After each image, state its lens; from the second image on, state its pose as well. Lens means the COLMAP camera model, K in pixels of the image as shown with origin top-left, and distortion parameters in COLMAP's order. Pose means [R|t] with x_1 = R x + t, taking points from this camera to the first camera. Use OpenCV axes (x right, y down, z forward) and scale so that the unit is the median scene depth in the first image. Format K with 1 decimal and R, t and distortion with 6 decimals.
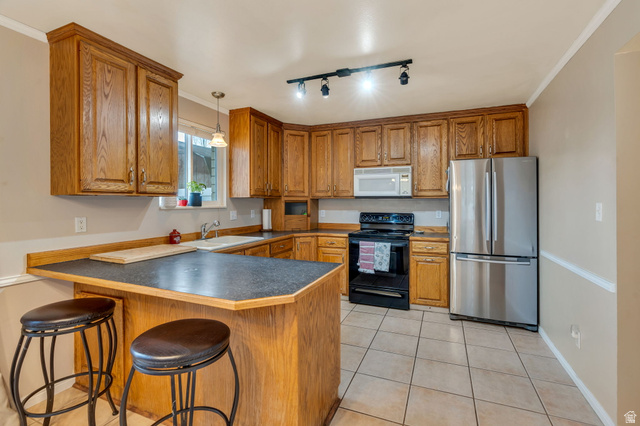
lens RADIAL K [[298.3, 0, 321.0], [0, 298.3, 200.2], [0, 0, 1]] dist [-0.003957, 0.000114]
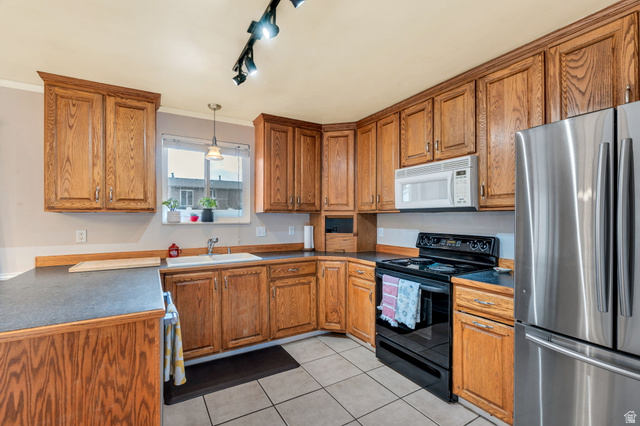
lens RADIAL K [[285.3, 0, 319.6], [0, 285.3, 217.5], [0, 0, 1]] dist [-0.011504, 0.000644]
pose [[0.800414, -0.001978, -0.599444, 0.415277], [0.004716, 0.999984, 0.002998, 0.003987], [0.599429, -0.005227, 0.800411, 0.399844]]
